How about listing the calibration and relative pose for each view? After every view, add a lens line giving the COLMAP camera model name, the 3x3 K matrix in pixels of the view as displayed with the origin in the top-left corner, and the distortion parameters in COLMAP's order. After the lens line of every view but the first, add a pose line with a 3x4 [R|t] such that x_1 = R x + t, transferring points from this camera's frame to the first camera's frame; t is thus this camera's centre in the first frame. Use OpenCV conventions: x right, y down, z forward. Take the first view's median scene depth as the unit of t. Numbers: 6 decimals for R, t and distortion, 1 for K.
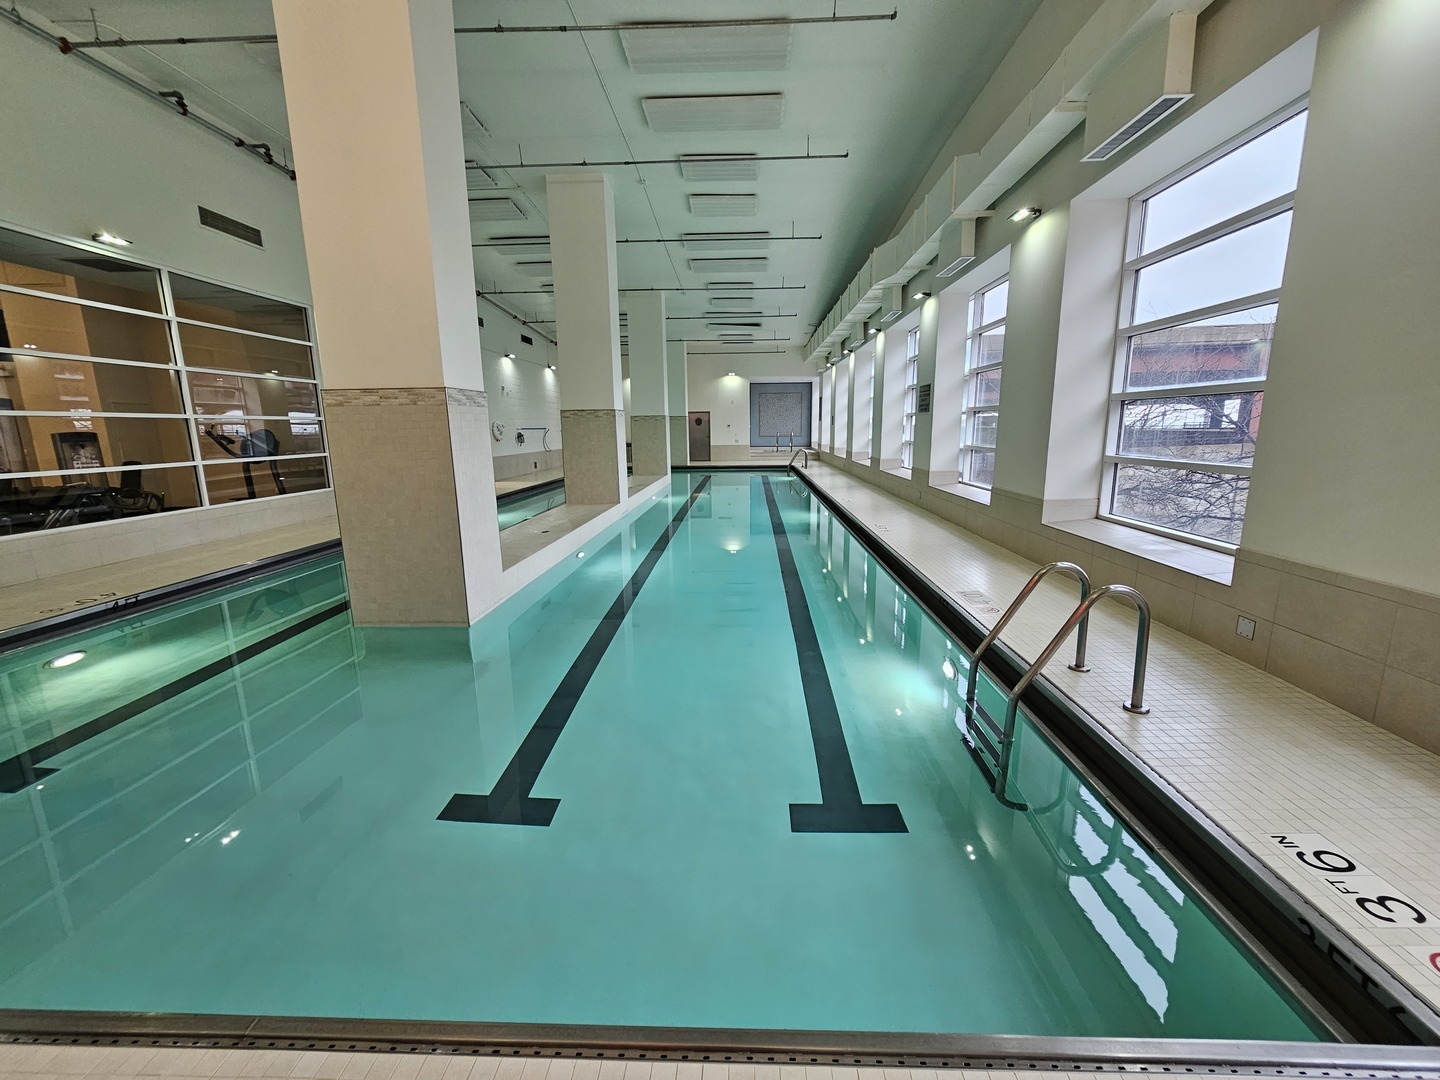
lens RADIAL K [[583.0, 0, 720.0], [0, 583.0, 540.0], [0, 0, 1]] dist [-0.001766, -0.000055]
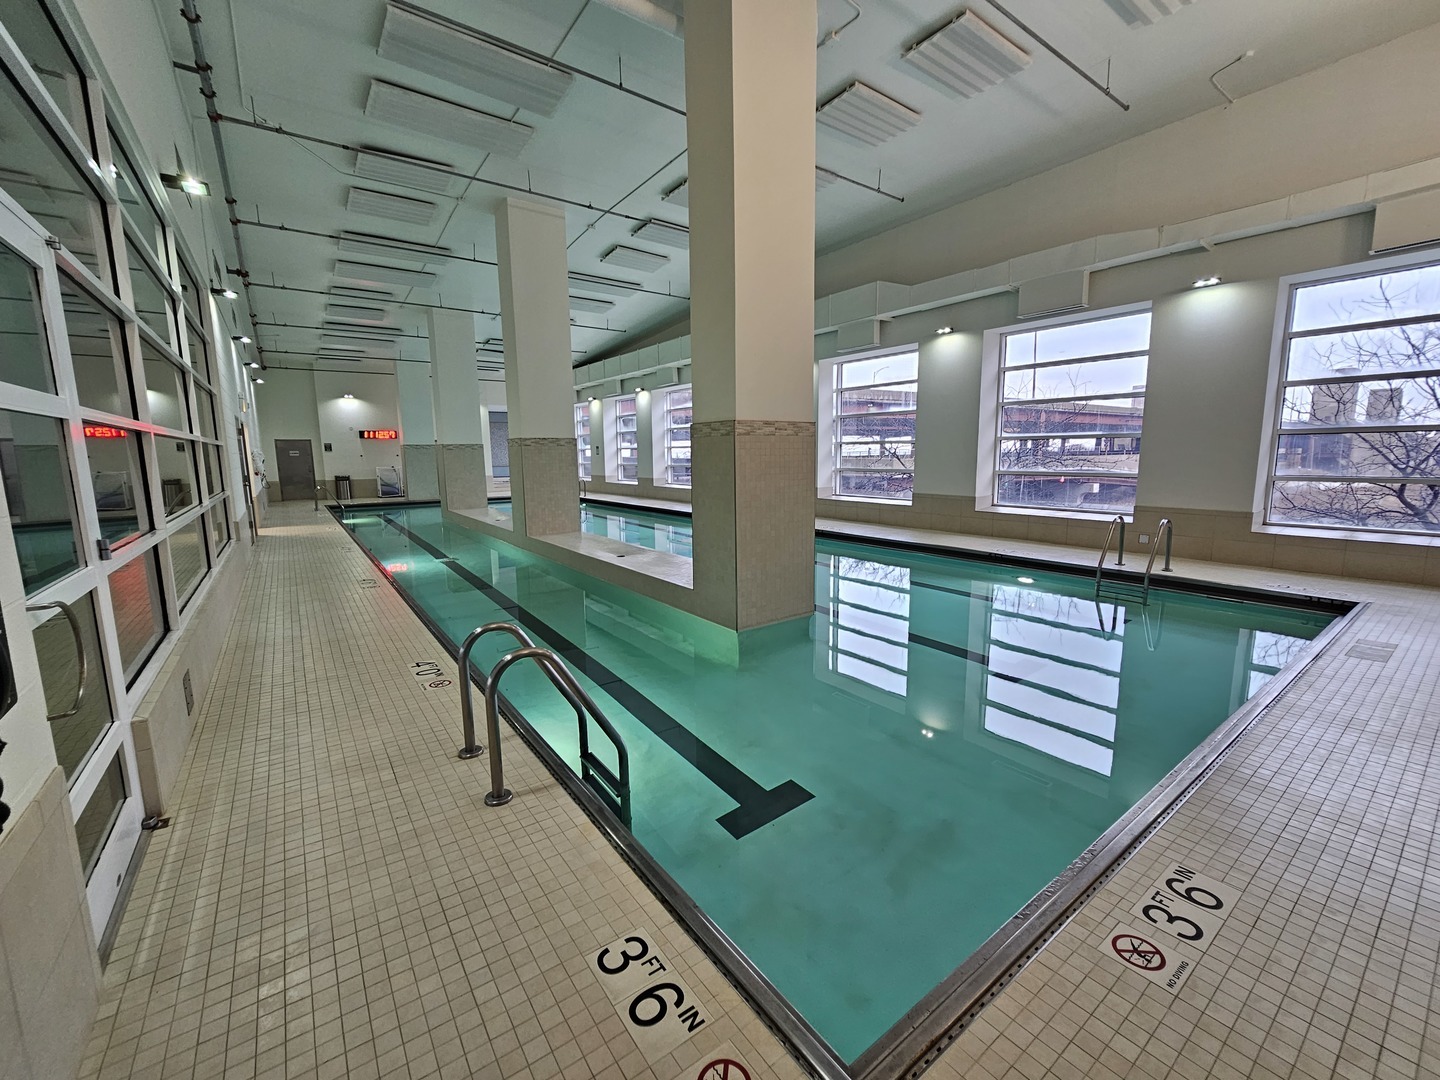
lens RADIAL K [[583.0, 0, 720.0], [0, 583.0, 540.0], [0, 0, 1]] dist [-0.001766, -0.000055]
pose [[0.786973, -0.087959, 0.610685, -1.094559], [0.119101, 0.992827, -0.010483, -0.015326], [-0.605382, 0.080983, 0.791804, 0.109980]]
